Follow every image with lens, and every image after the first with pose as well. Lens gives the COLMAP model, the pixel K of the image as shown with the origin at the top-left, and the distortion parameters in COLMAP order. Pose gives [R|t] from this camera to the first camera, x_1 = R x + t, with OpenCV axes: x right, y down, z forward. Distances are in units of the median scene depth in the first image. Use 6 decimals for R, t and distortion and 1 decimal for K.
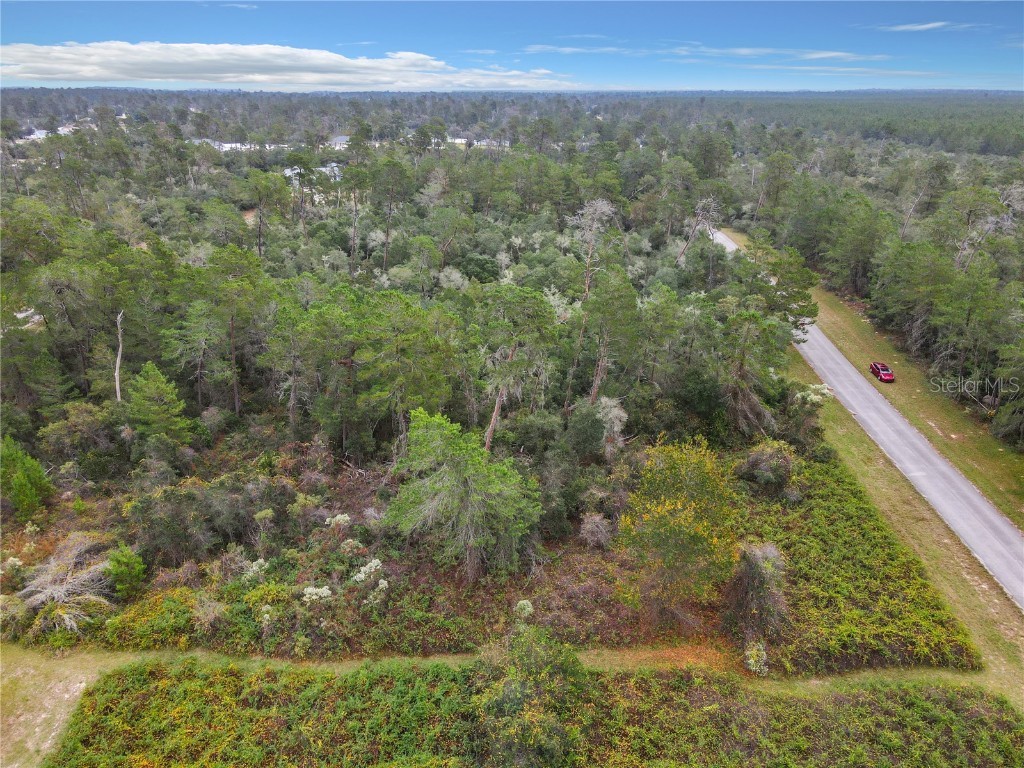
lens RADIAL K [[746.7, 0, 506.9], [0, 746.7, 384.8], [0, 0, 1]] dist [0.015472, 0.003782]
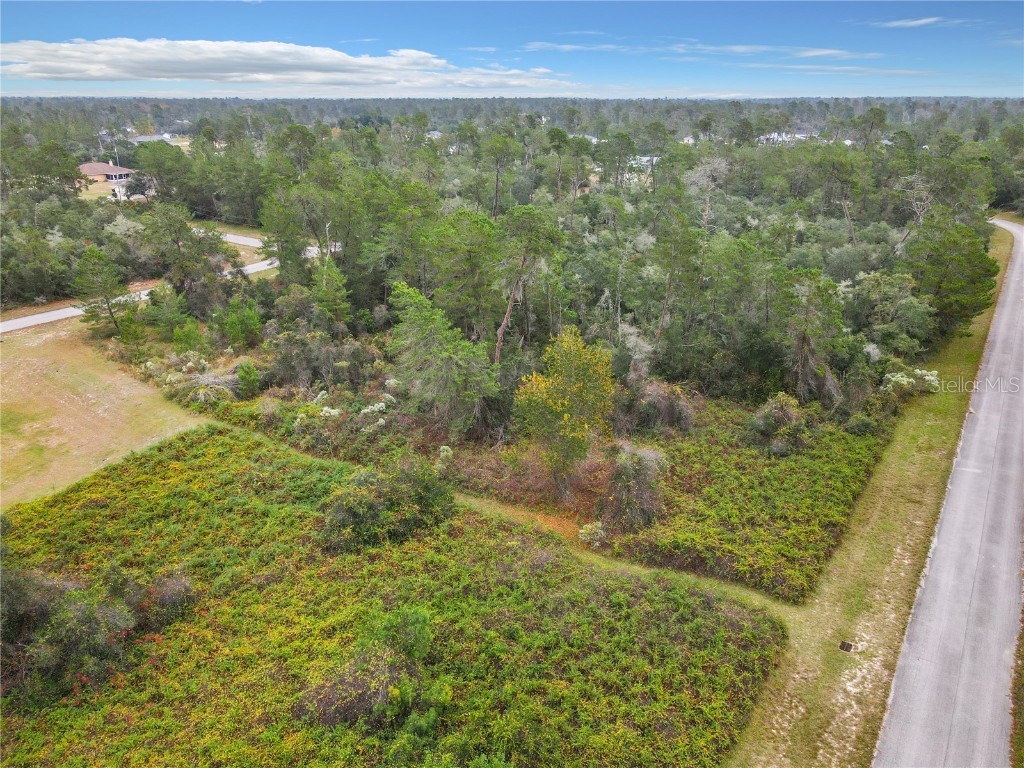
lens RADIAL K [[732.8, 0, 509.1], [0, 732.8, 409.4], [0, 0, 1]] dist [0.019415, 0.006304]
pose [[0.864239, 0.194338, -0.464029, 0.613095], [-0.183366, 0.980608, 0.069172, 0.116132], [0.468474, 0.025306, 0.883115, -0.022710]]
